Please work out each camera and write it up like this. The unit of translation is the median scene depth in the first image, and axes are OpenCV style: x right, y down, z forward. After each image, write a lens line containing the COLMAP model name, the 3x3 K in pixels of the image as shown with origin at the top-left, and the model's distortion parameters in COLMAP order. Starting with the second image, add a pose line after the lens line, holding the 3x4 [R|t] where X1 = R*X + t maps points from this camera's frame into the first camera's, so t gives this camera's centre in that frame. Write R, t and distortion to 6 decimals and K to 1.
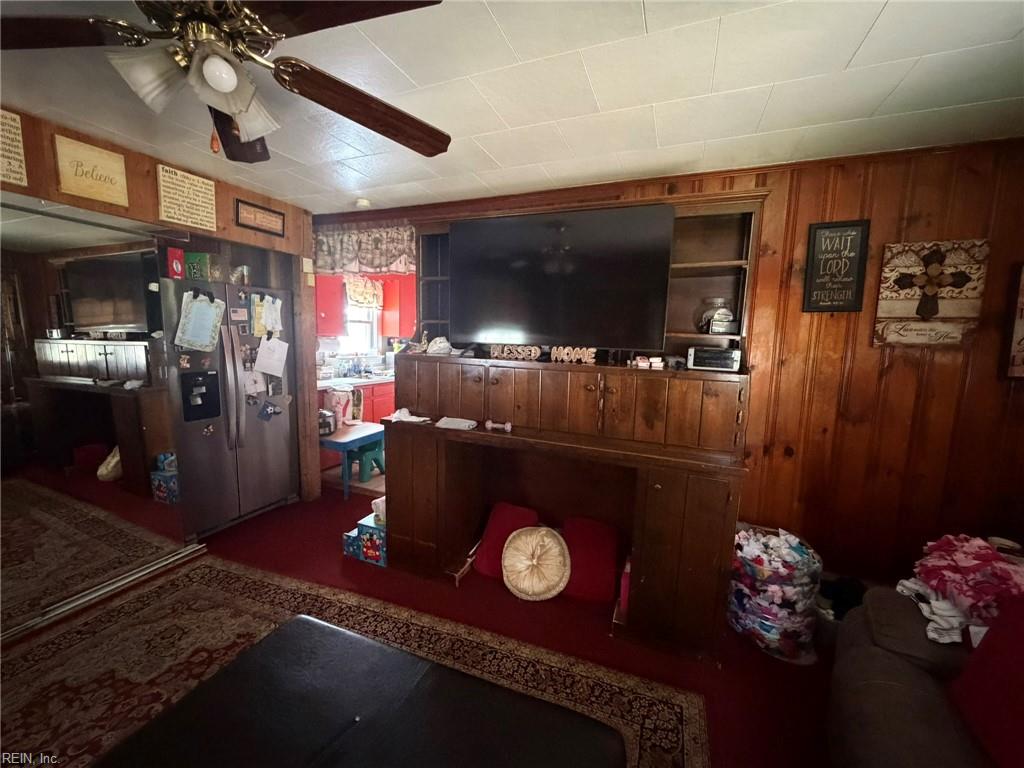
lens RADIAL K [[407.8, 0, 509.5], [0, 407.8, 383.2], [0, 0, 1]] dist [-0.003869, 0.000669]
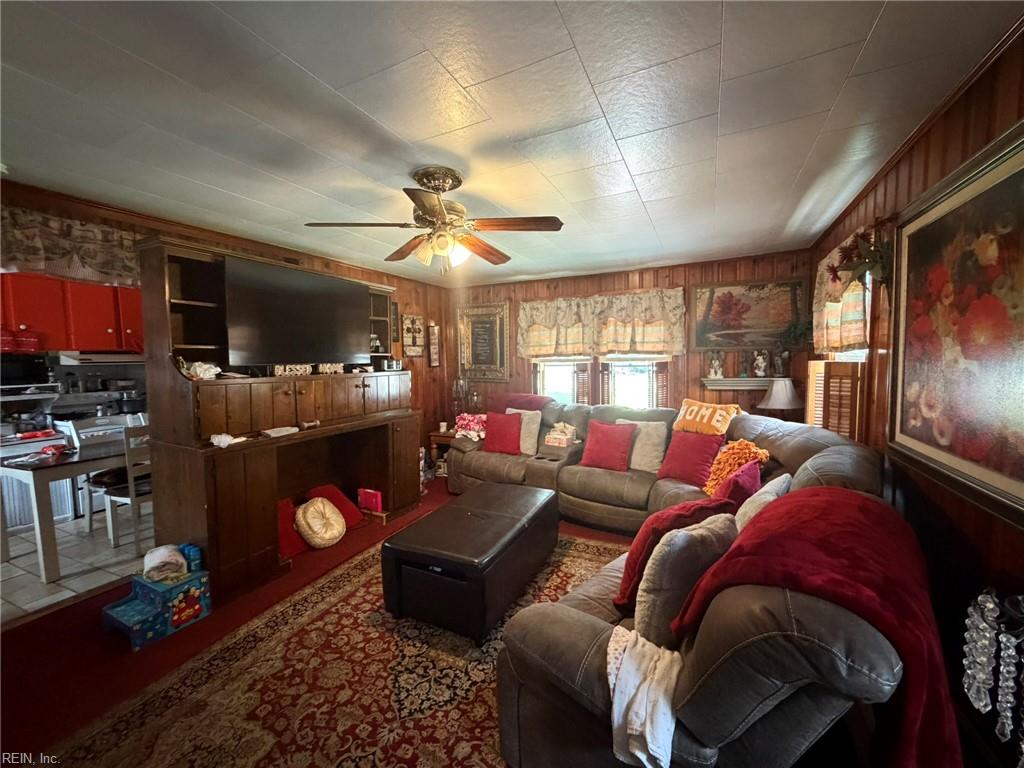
lens RADIAL K [[407.8, 0, 509.6], [0, 407.8, 385.1], [0, 0, 1]] dist [-0.003869, 0.000669]
pose [[0.062731, -0.096365, 0.993367, -1.147416], [0.136428, 0.986812, 0.087114, -0.043795], [-0.988662, 0.130058, 0.075050, 0.204922]]
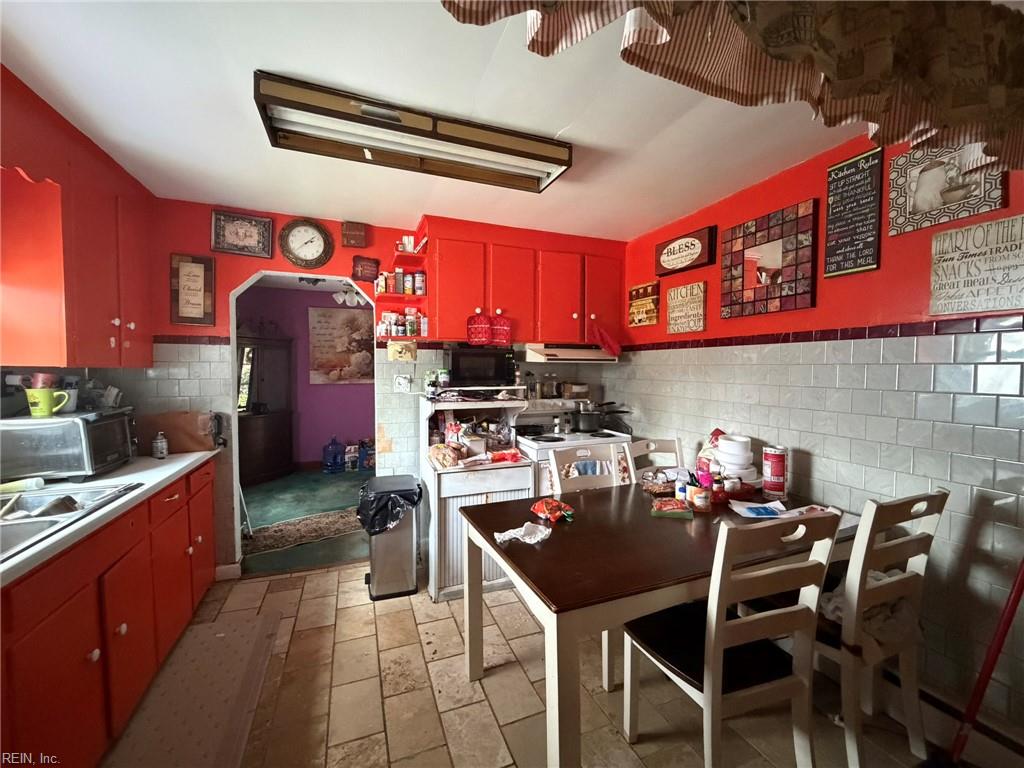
lens RADIAL K [[407.8, 0, 512.4], [0, 407.8, 382.1], [0, 0, 1]] dist [-0.003869, 0.000669]
pose [[0.722509, -0.050098, 0.689544, -0.526595], [0.099183, 0.994565, -0.031665, -0.130939], [-0.684210, 0.091269, 0.723551, 1.225808]]
